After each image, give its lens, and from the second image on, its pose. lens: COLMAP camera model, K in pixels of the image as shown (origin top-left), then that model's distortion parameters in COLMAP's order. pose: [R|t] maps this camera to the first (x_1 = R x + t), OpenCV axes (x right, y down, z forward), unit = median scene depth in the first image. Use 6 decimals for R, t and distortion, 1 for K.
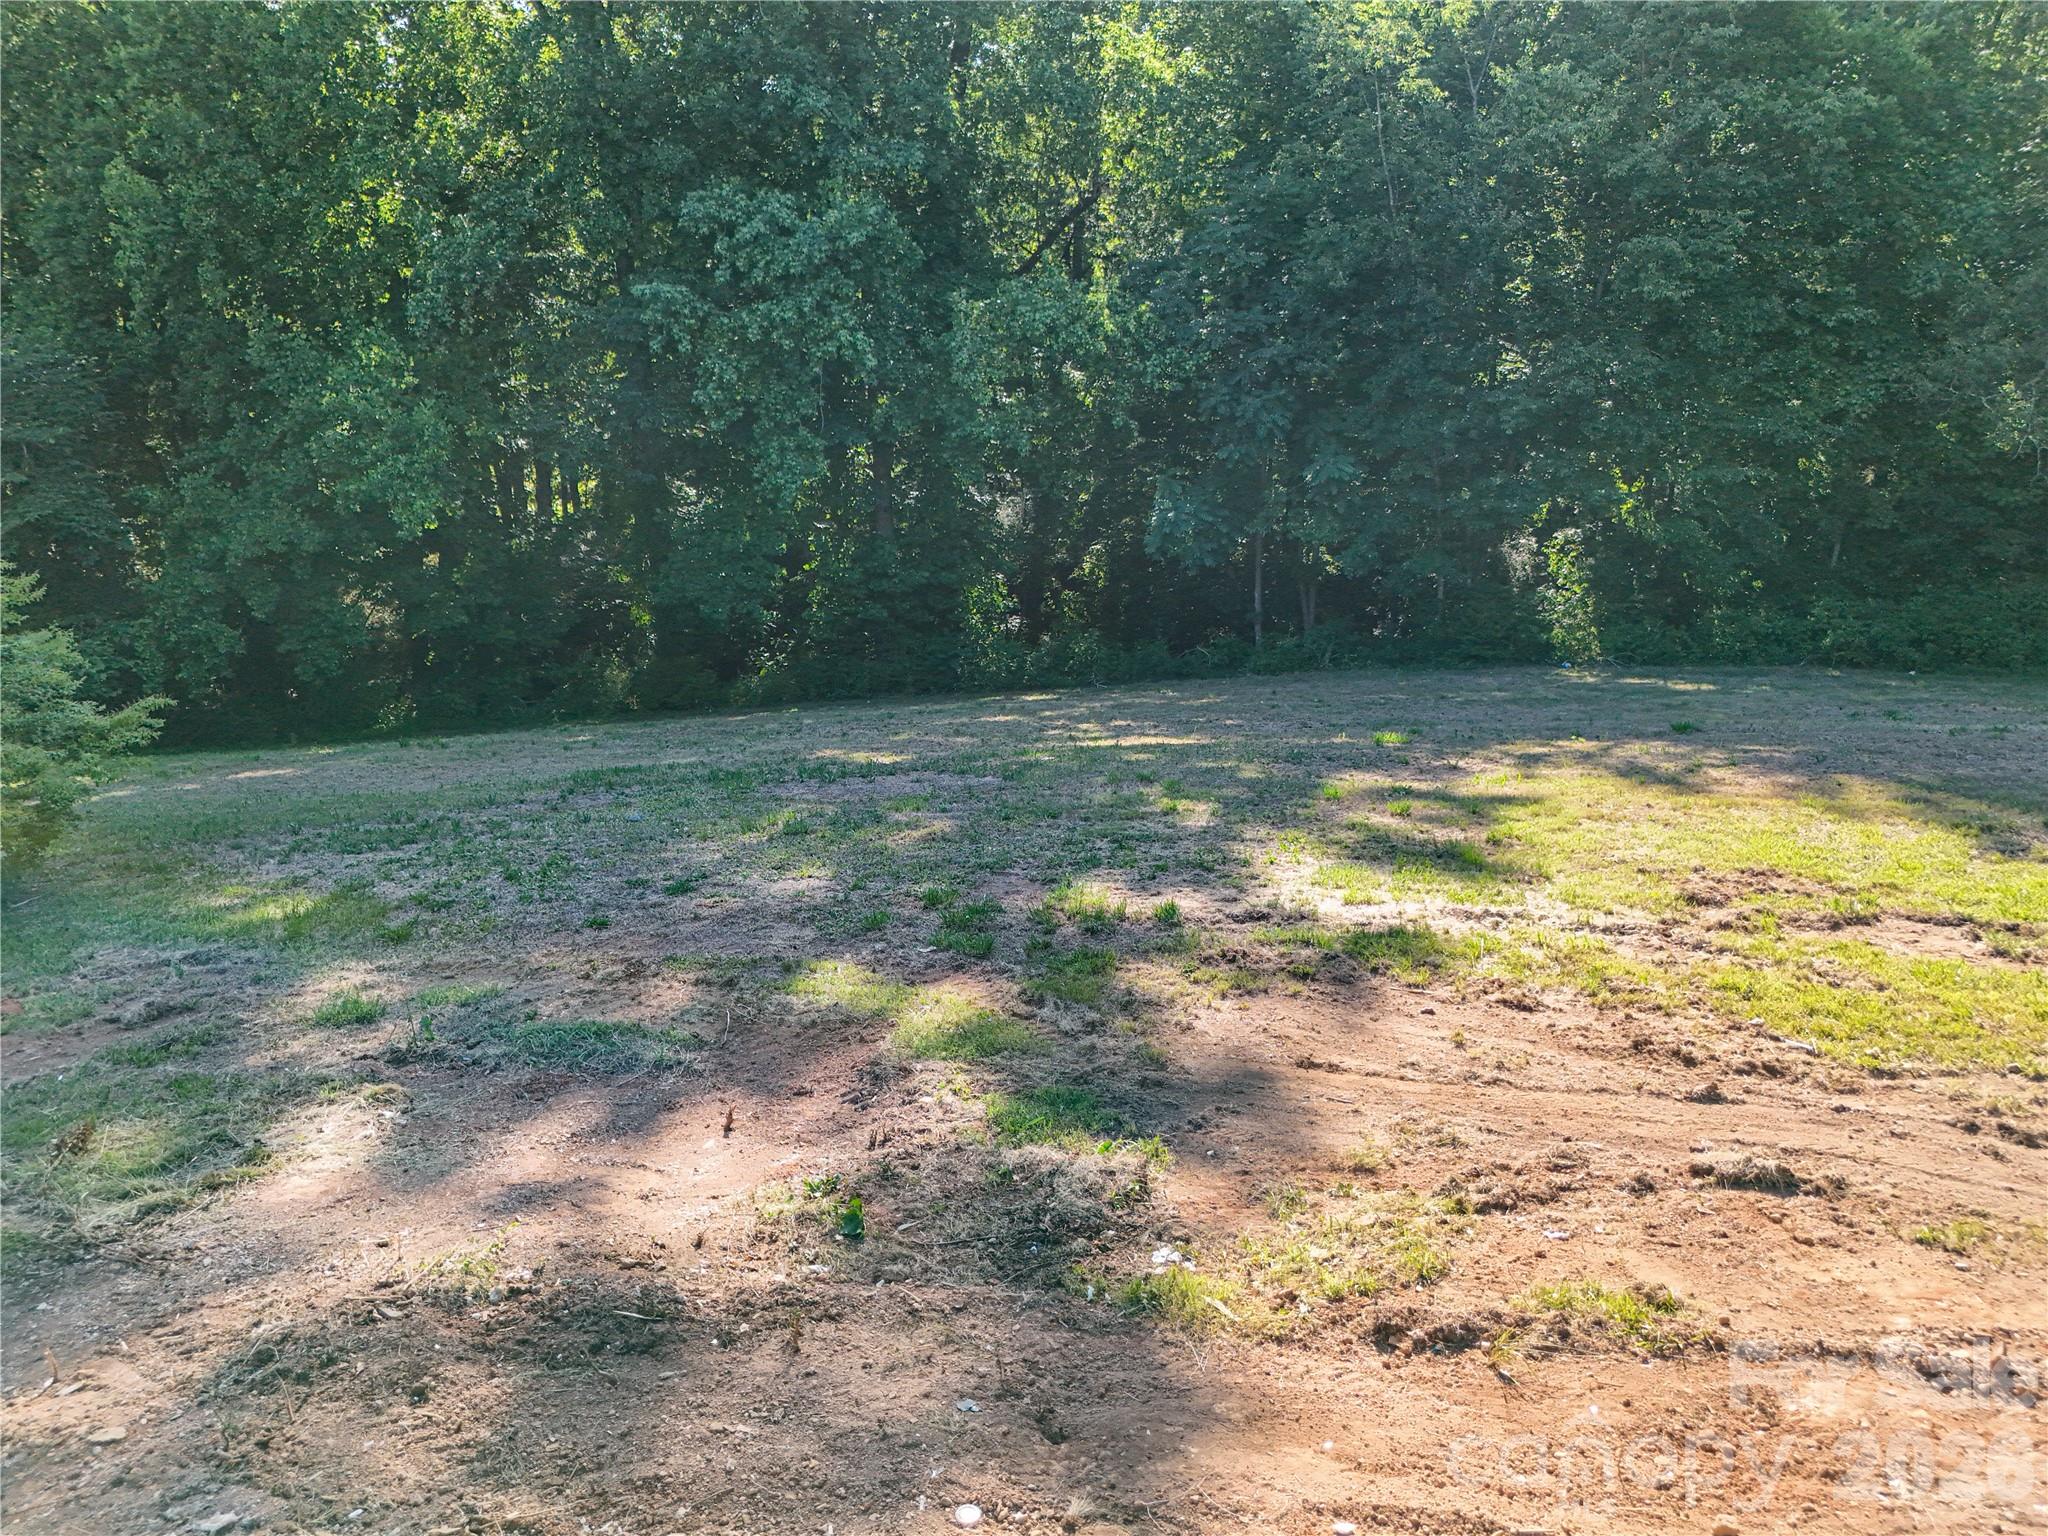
lens RADIAL K [[1507.5, 0, 1023.7], [0, 1507.5, 756.2], [0, 0, 1]] dist [0.071403, -0.065274]
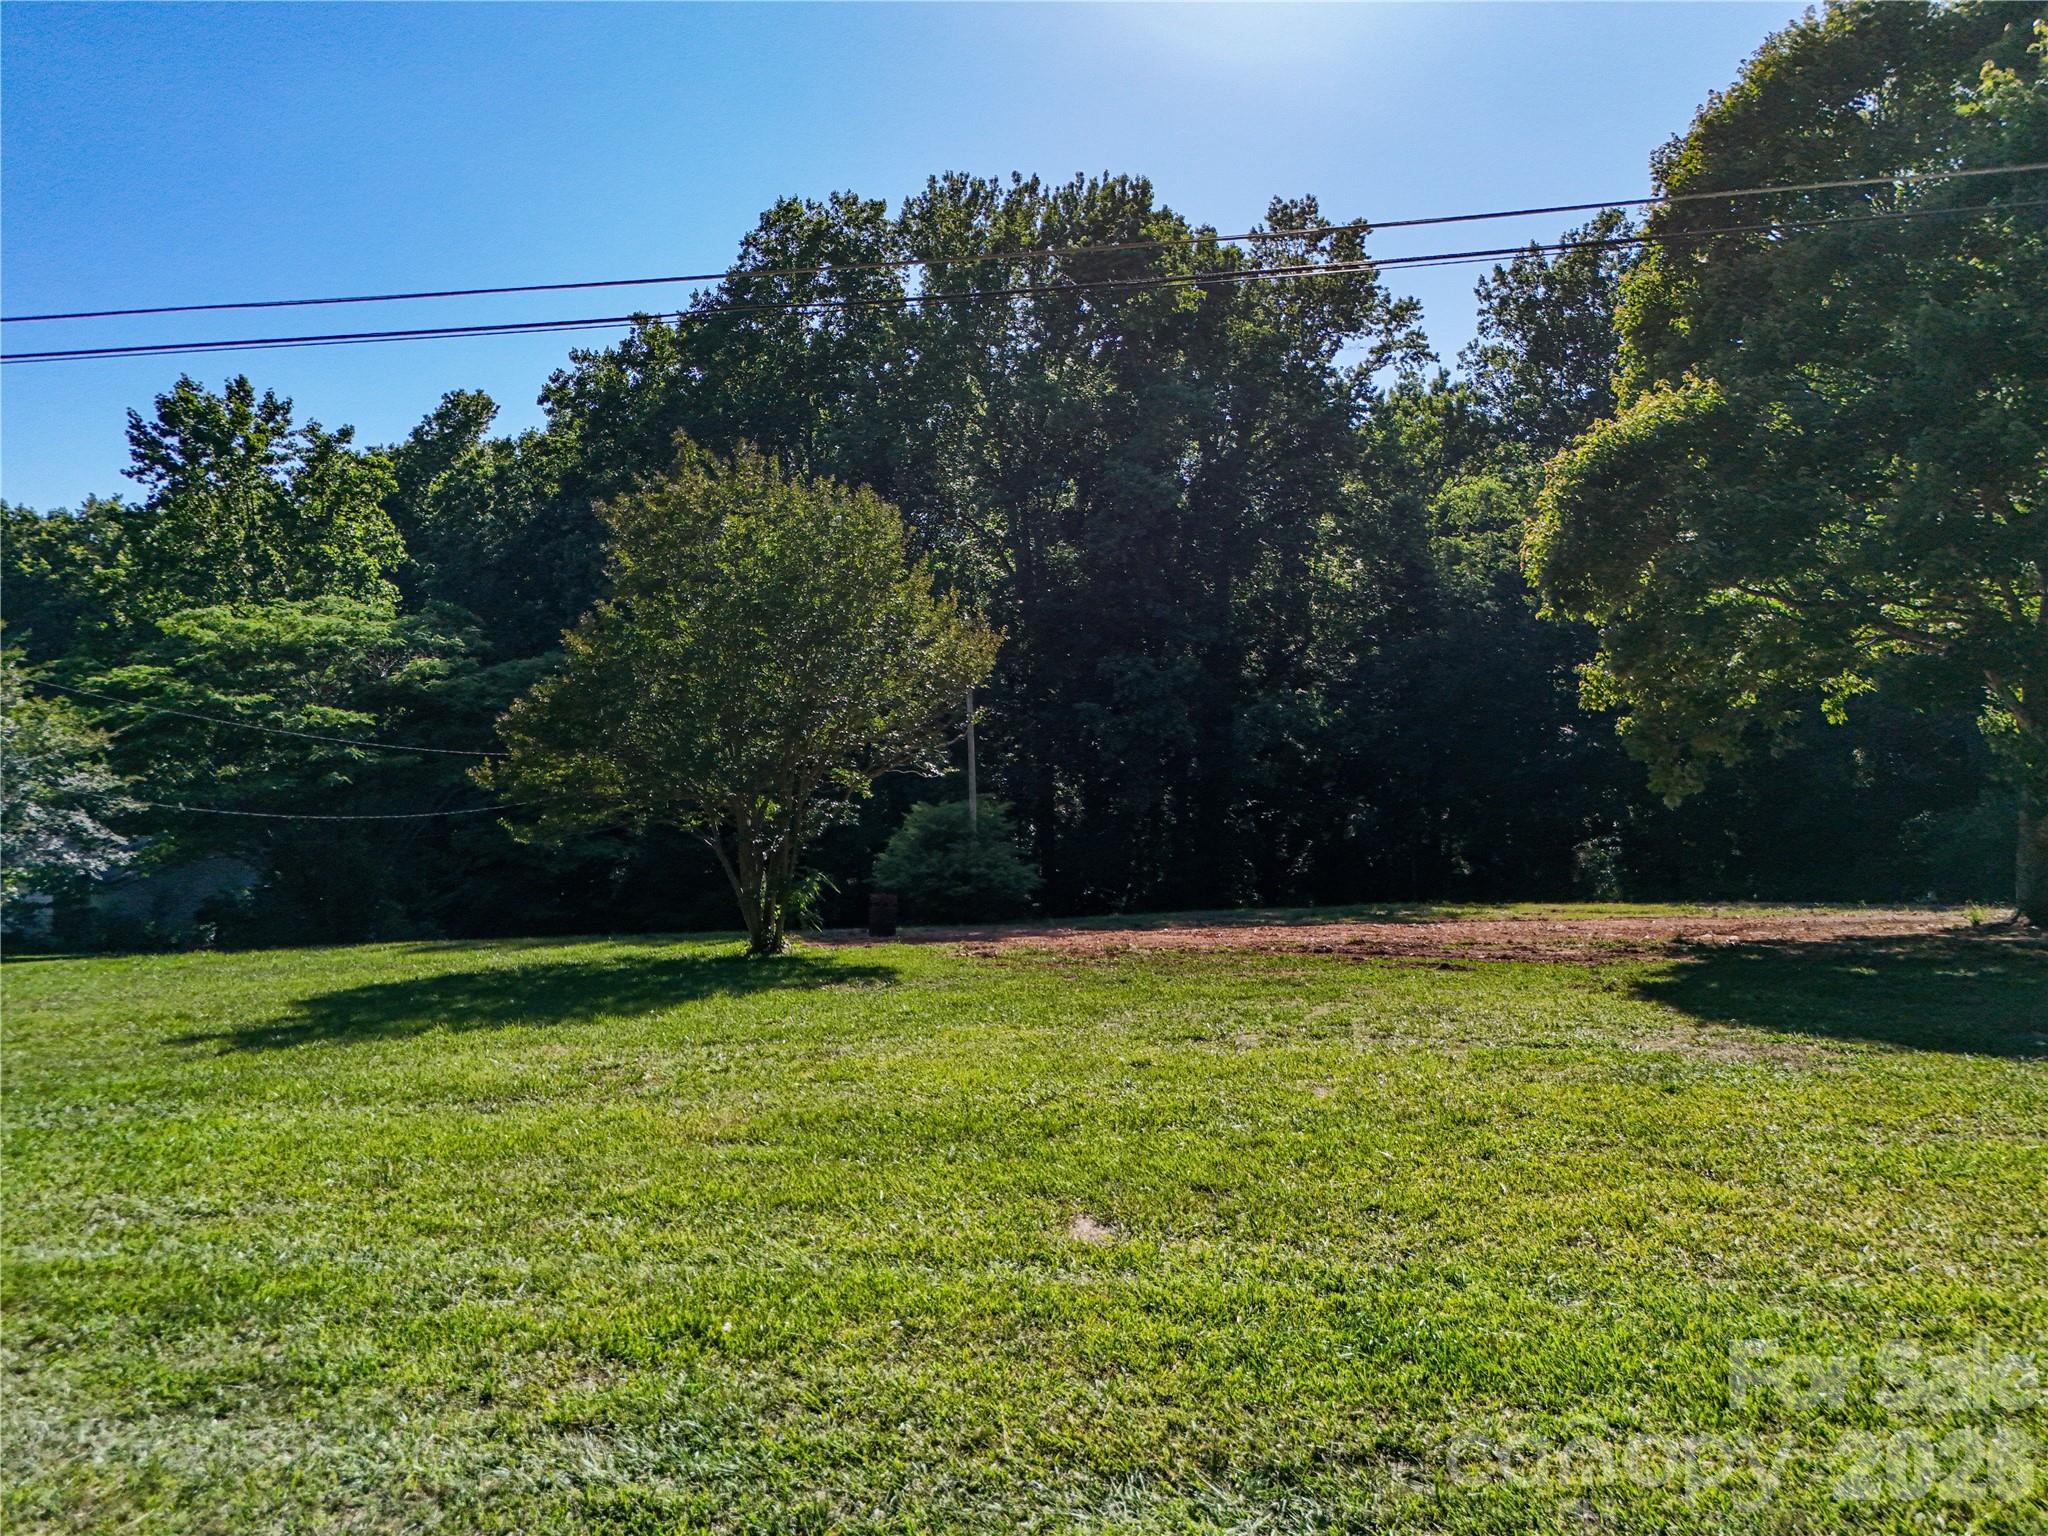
lens RADIAL K [[1507.5, 0, 1020.2], [0, 1507.5, 762.7], [0, 0, 1]] dist [0.071403, -0.065274]
pose [[0.992557, 0.000220, -0.121780, -0.078363], [-0.027013, 0.975484, -0.218404, 0.172072], [0.118746, 0.220068, 0.968230, -0.784875]]
